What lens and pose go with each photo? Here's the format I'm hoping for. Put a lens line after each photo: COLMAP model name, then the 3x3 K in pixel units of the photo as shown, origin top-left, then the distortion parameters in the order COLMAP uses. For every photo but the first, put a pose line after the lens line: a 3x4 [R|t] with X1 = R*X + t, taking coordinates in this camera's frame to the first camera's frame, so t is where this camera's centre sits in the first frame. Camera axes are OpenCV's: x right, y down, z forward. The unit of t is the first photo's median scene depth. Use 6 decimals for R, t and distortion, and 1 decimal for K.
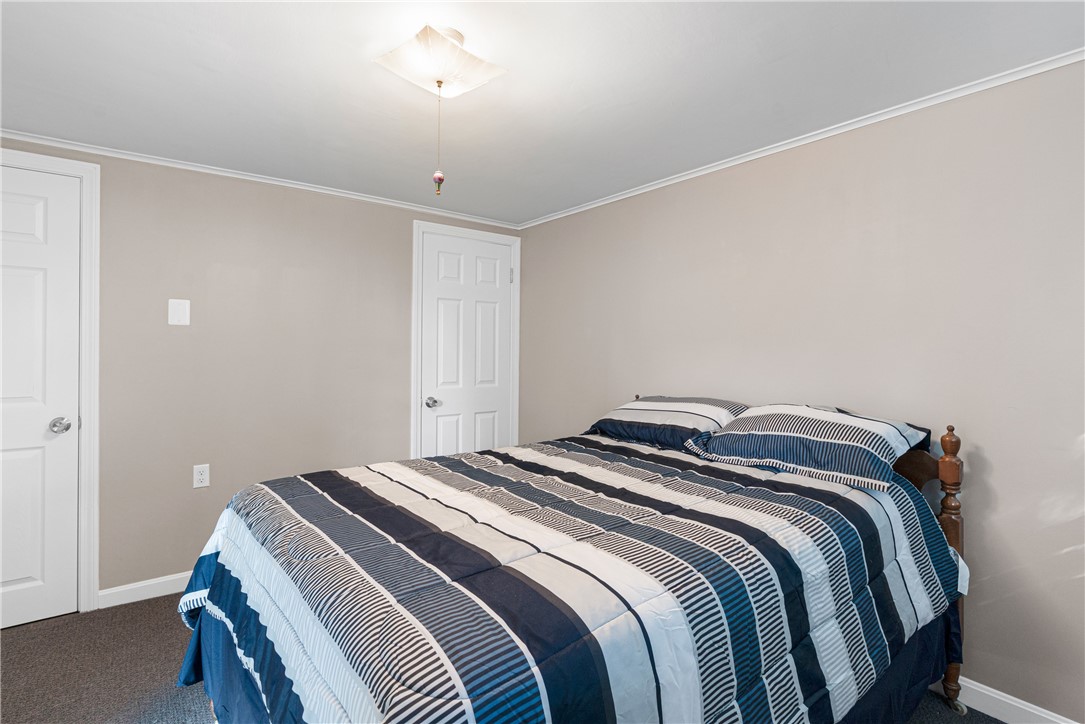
lens RADIAL K [[504.2, 0, 536.9], [0, 504.2, 347.2], [0, 0, 1]] dist [-0.002164, 0.000138]
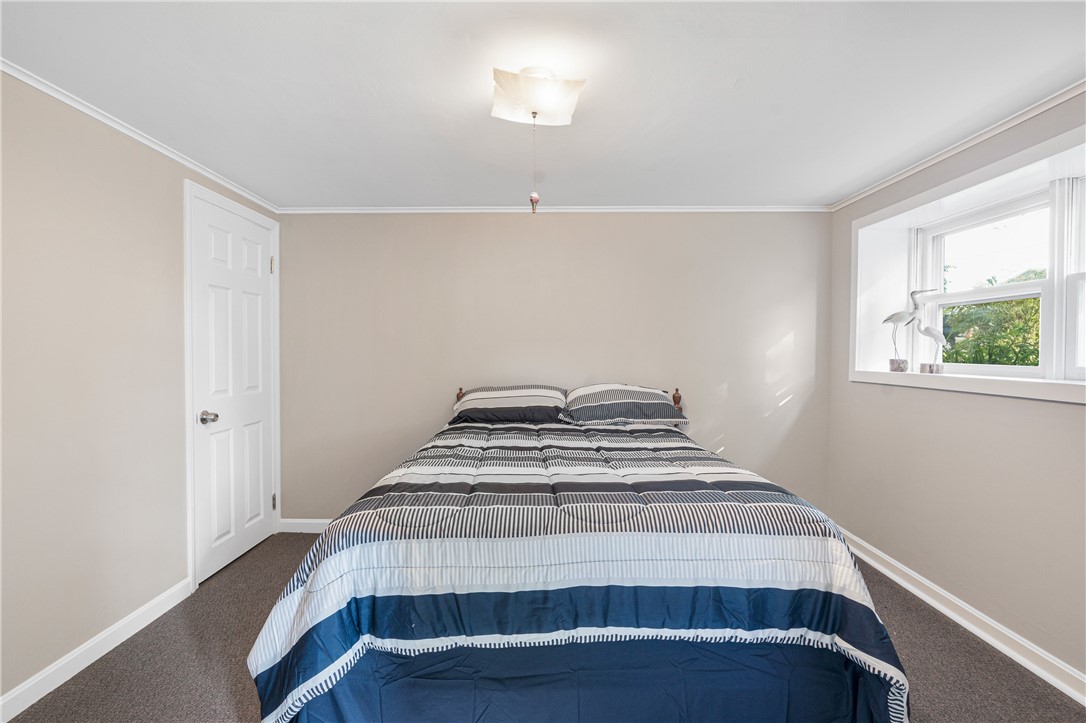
lens RADIAL K [[494.5, 0, 537.9], [0, 494.5, 359.2], [0, 0, 1]] dist [-0.001598, 0.000019]
pose [[0.649804, -0.018189, 0.759884, -0.460596], [0.002666, 0.999762, 0.021651, 0.004100], [-0.760097, -0.012043, 0.649698, 0.109084]]
